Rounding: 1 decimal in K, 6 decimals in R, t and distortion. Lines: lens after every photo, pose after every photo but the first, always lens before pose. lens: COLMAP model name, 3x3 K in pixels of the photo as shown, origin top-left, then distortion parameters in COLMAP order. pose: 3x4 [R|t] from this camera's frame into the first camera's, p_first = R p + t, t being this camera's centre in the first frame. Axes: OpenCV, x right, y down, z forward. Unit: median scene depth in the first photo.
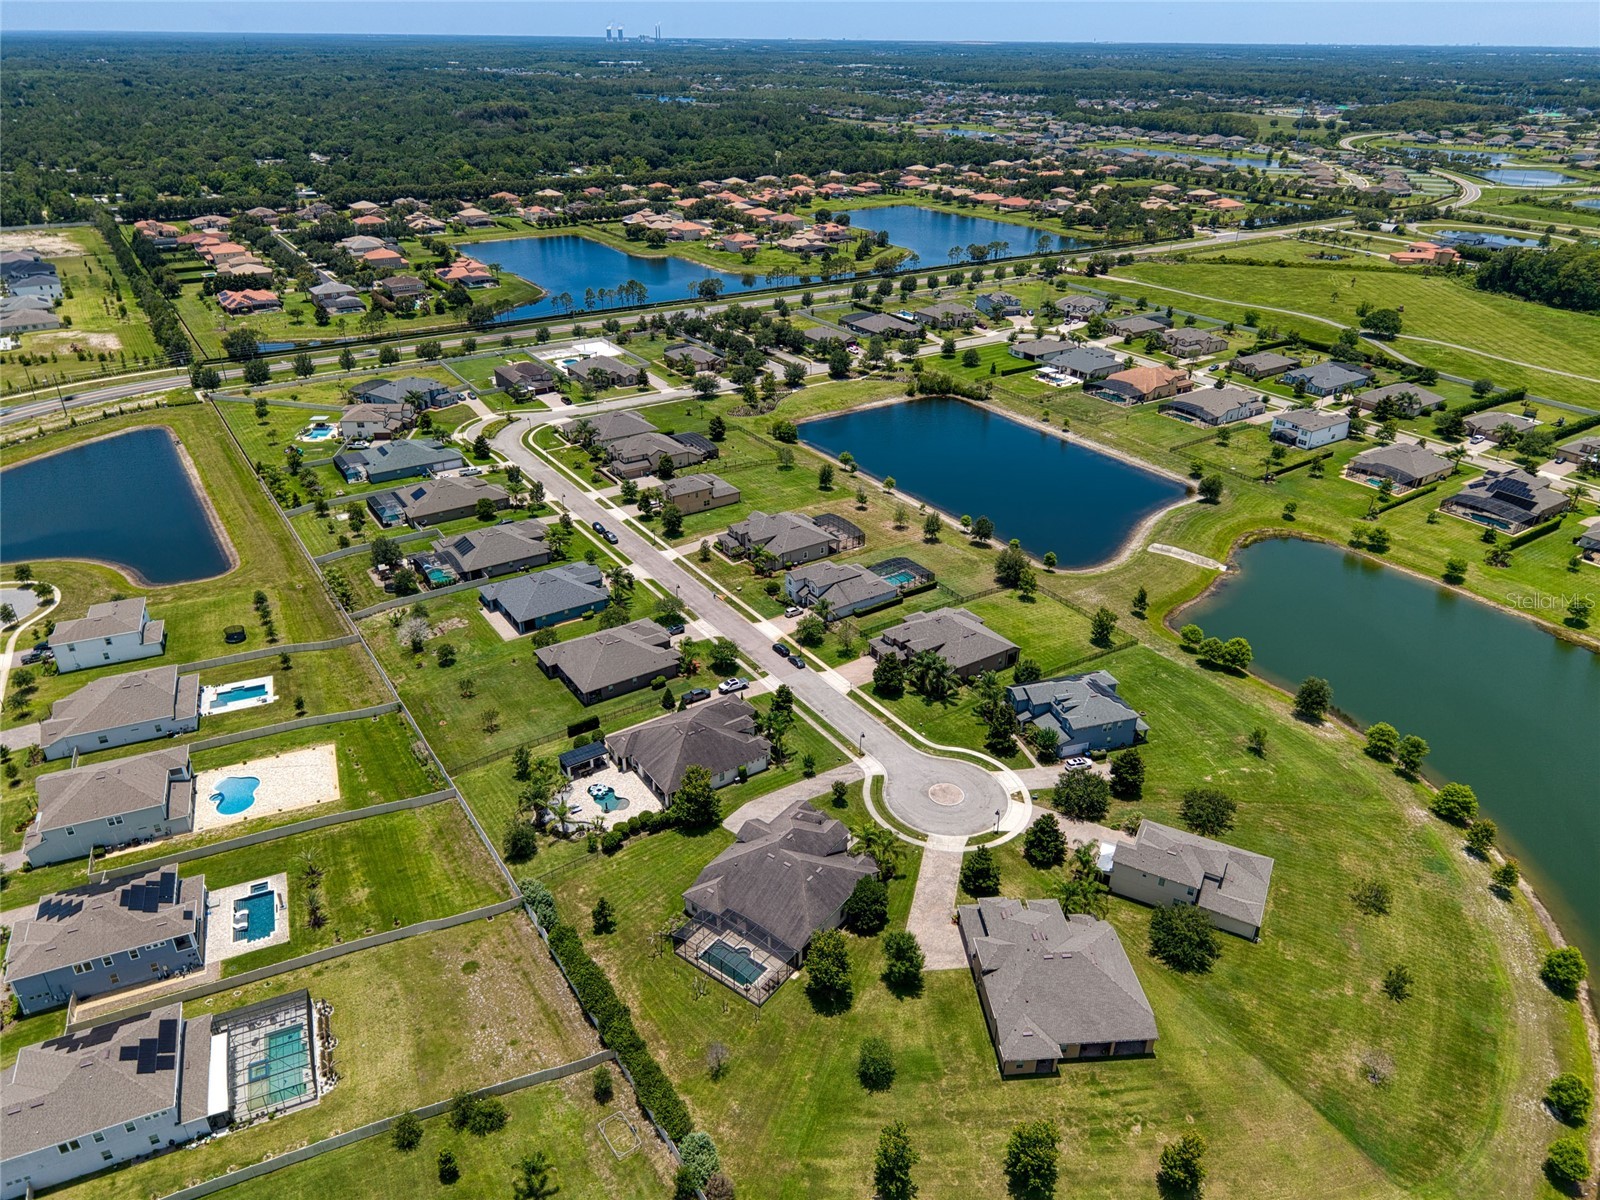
lens RADIAL K [[1071.1, 0, 795.8], [0, 1071.1, 600.4], [0, 0, 1]] dist [0.025386, -0.019170]
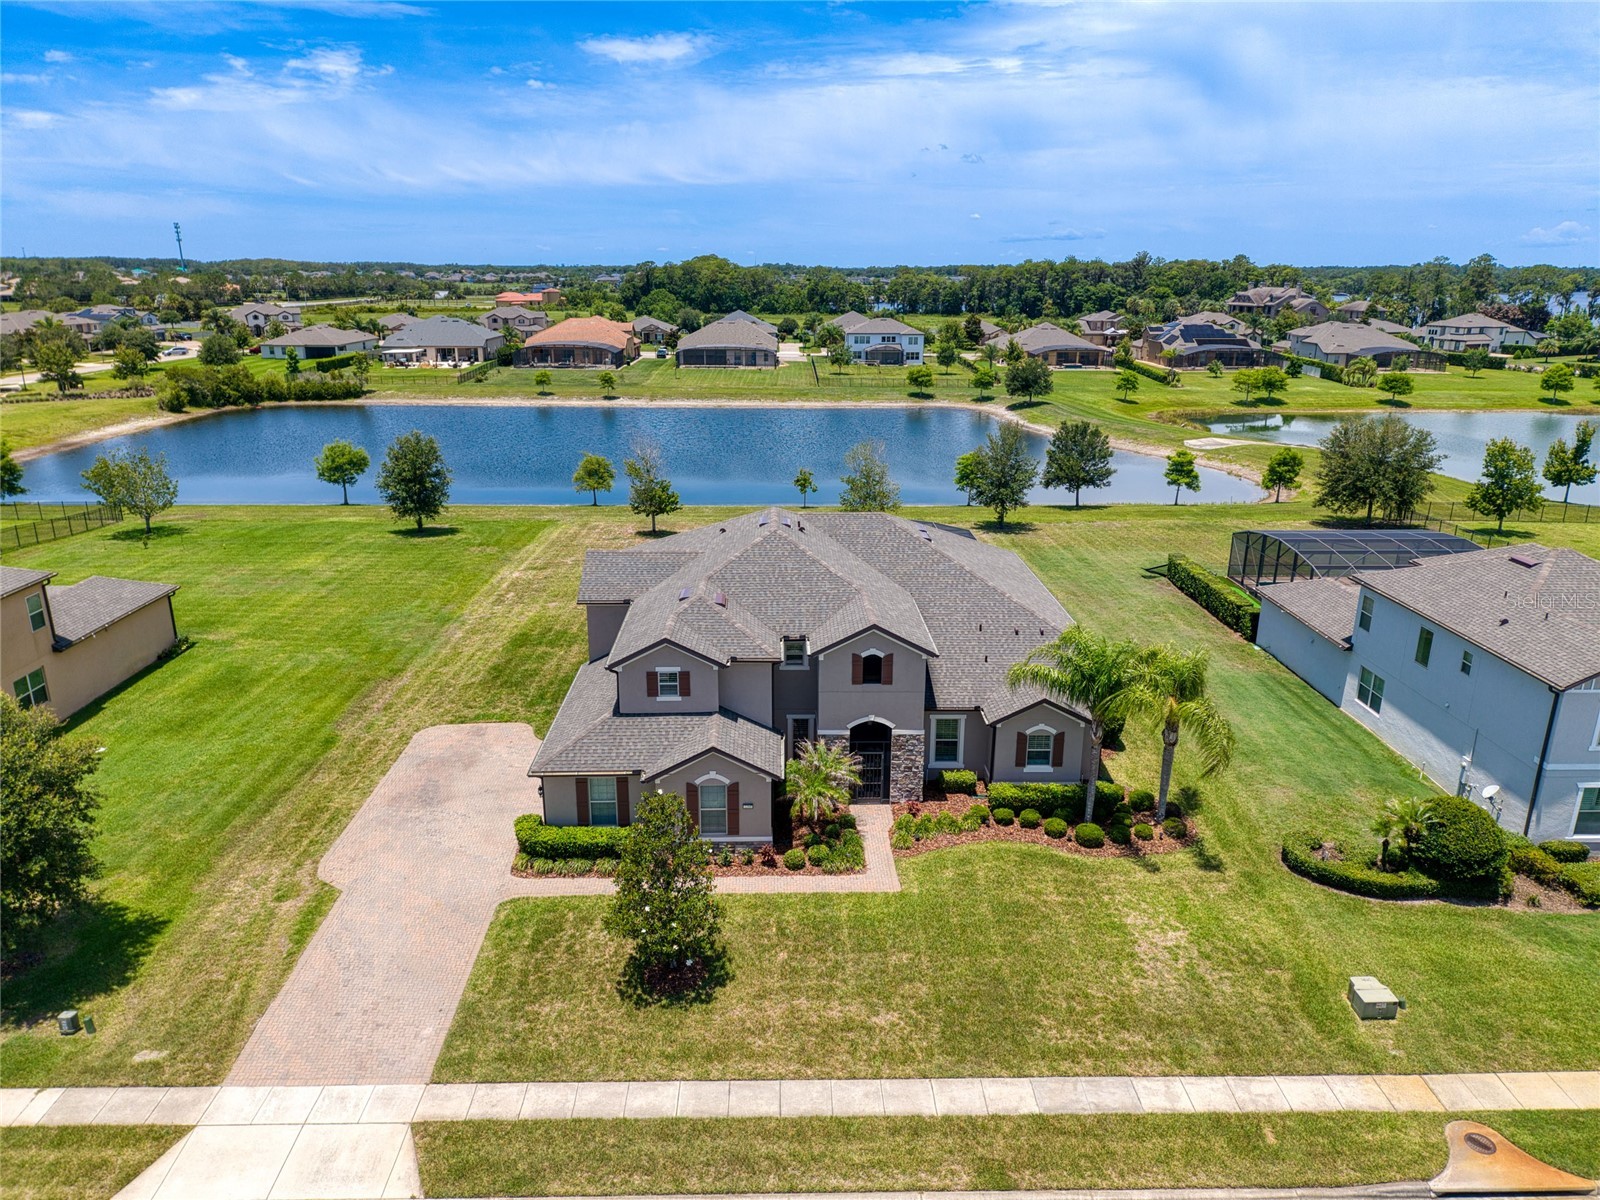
lens RADIAL K [[1071.1, 0, 808.6], [0, 1071.1, 593.7], [0, 0, 1]] dist [0.025386, -0.019170]
pose [[0.527453, -0.251443, 0.811523, -0.151361], [0.401807, 0.915448, 0.022487, -0.068454], [-0.748562, 0.314214, 0.583888, 0.890476]]
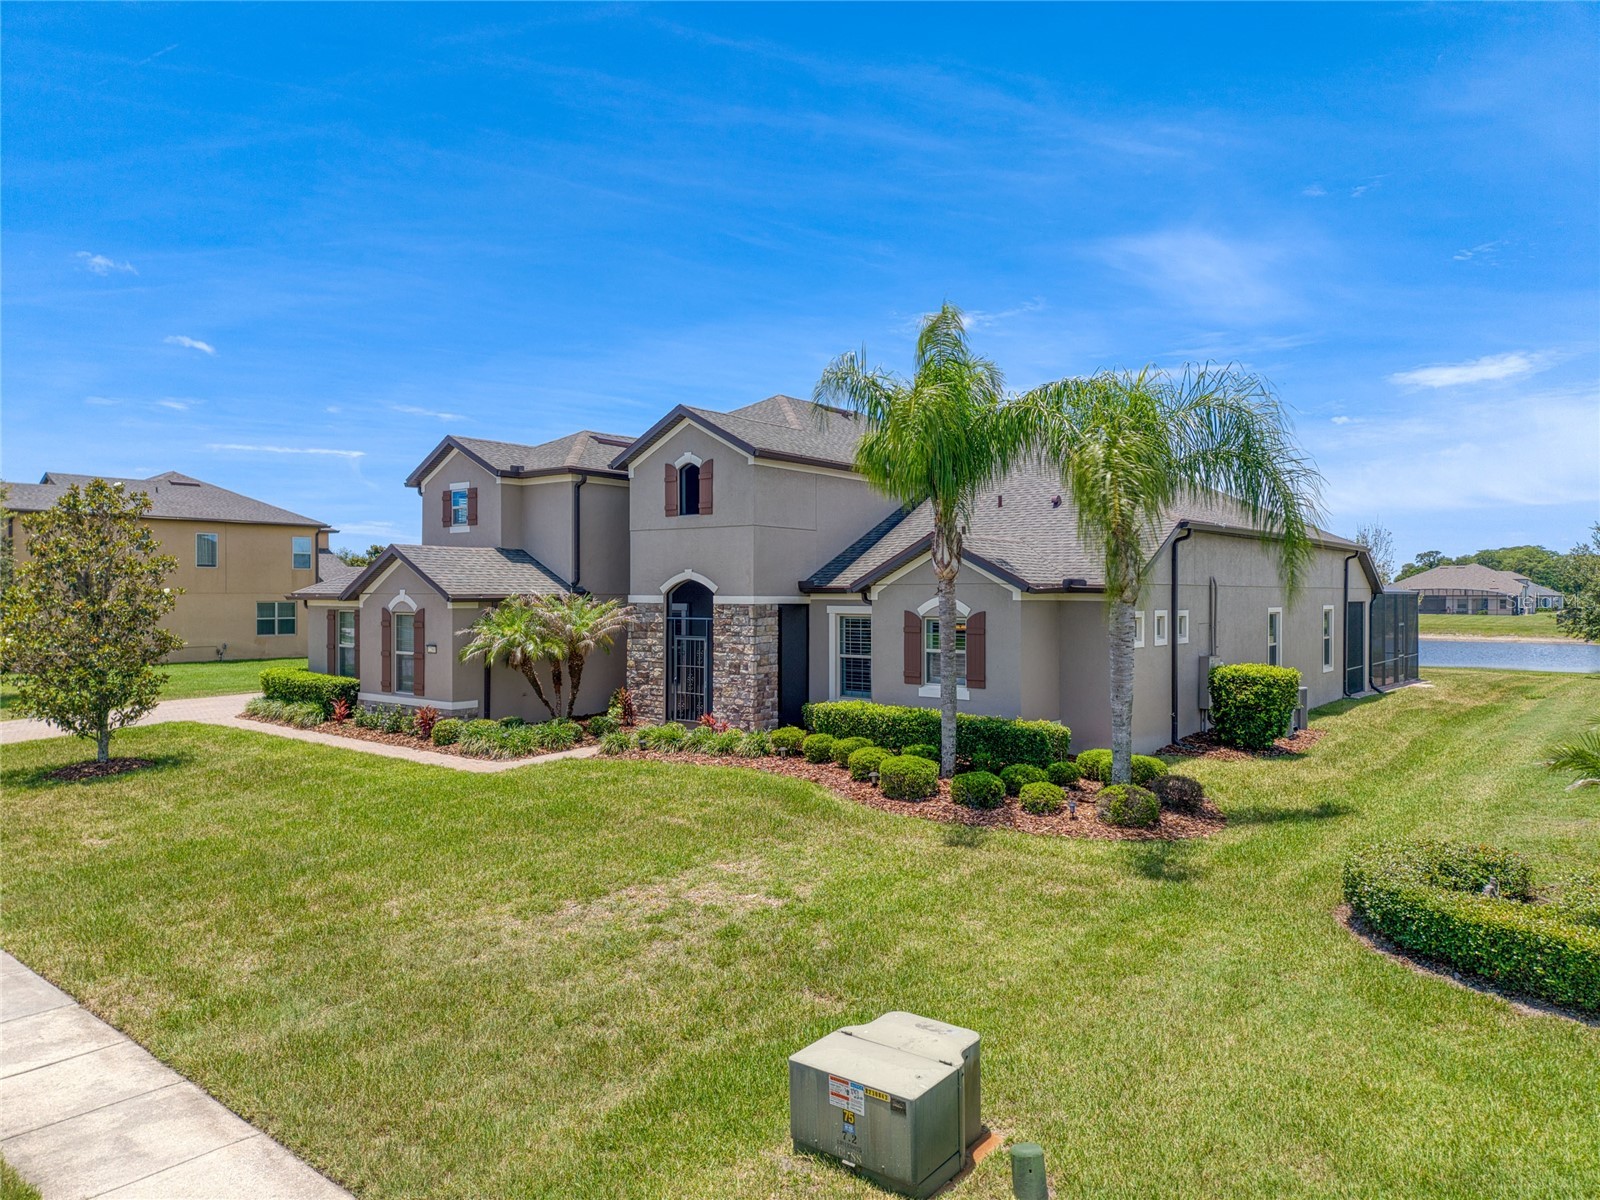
lens RADIAL K [[1071.1, 0, 805.9], [0, 1071.1, 598.6], [0, 0, 1]] dist [0.025386, -0.019170]
pose [[0.953132, -0.009859, 0.302395, -0.058320], [0.150552, 0.882399, -0.445764, -0.008556], [-0.262439, 0.470398, 0.842527, 0.897613]]
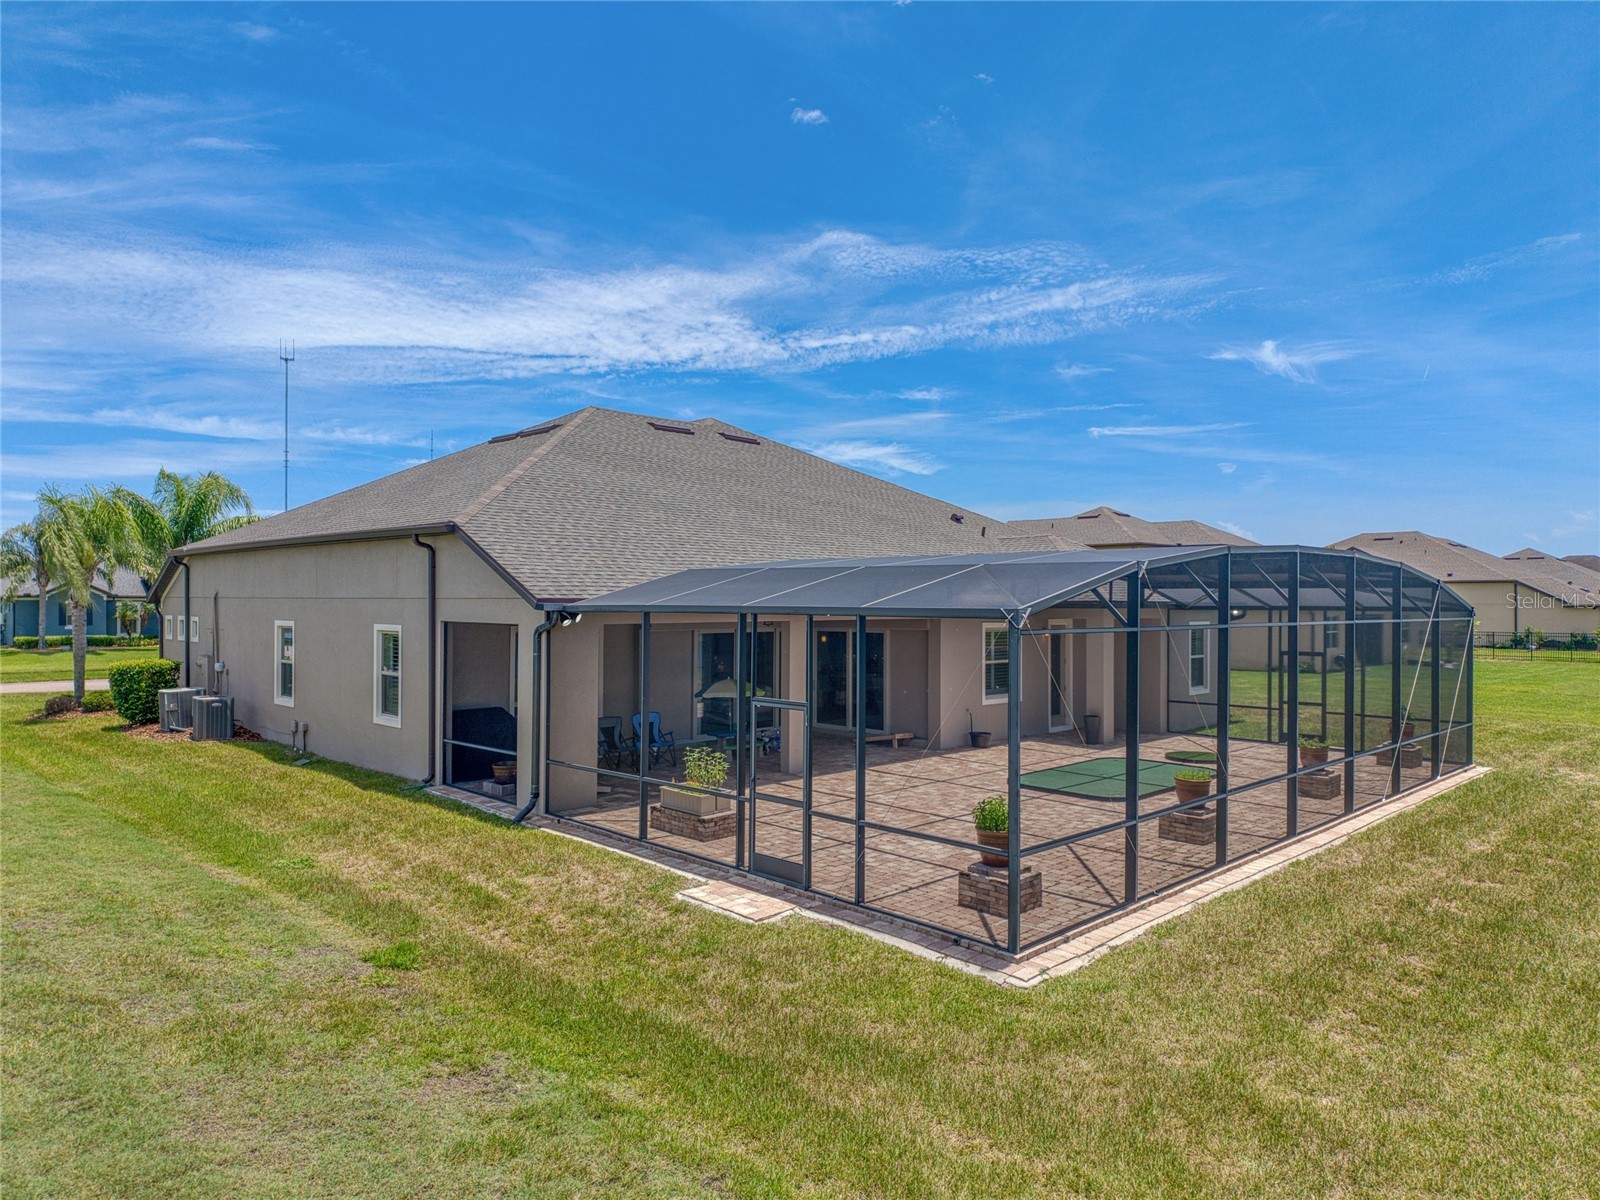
lens RADIAL K [[1071.1, 0, 796.8], [0, 1071.1, 598.8], [0, 0, 1]] dist [0.025386, -0.019170]
pose [[0.193376, -0.007436, -0.981097, 0.097411], [-0.462460, 0.881227, -0.097831, -0.054787], [0.865296, 0.472636, 0.166969, 0.985111]]
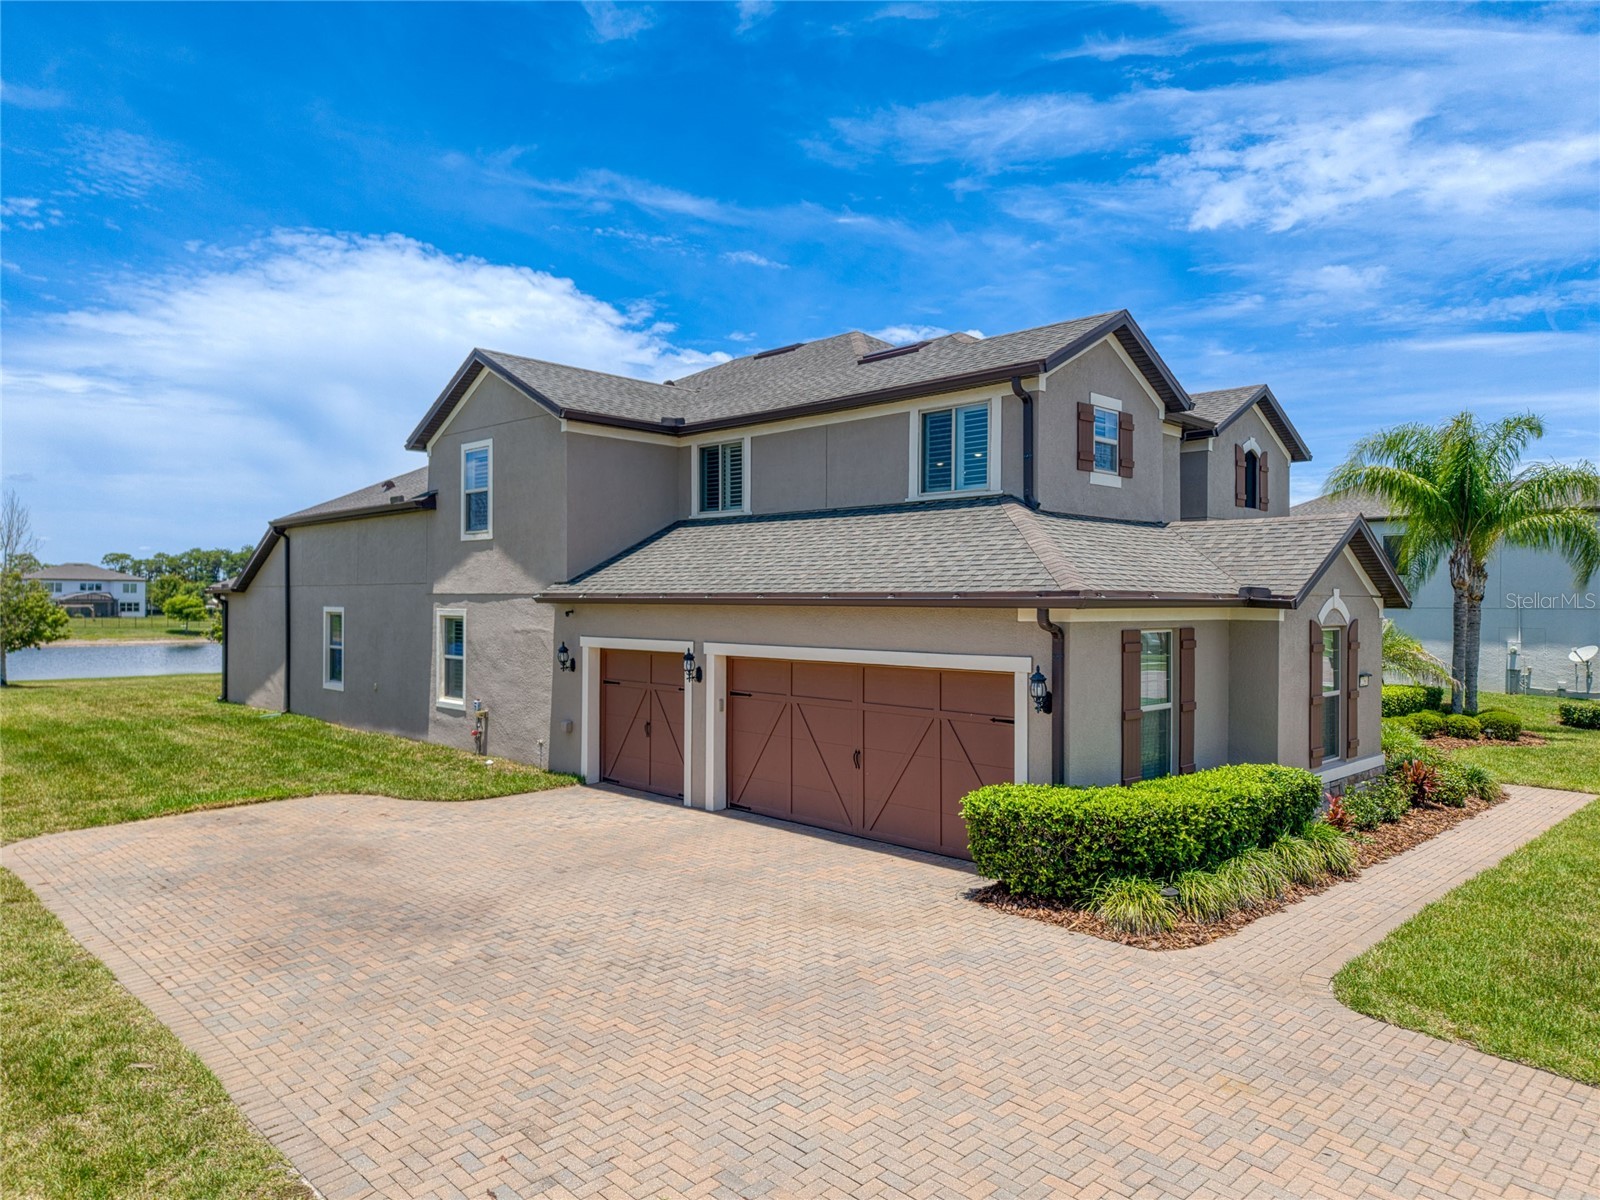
lens RADIAL K [[1071.1, 0, 812.8], [0, 1071.1, 607.3], [0, 0, 1]] dist [0.025386, -0.019170]
pose [[-0.199872, -0.016771, 0.979679, -0.107805], [0.460041, 0.881189, 0.108941, -0.067672], [-0.865109, 0.472466, -0.168409, 1.007006]]
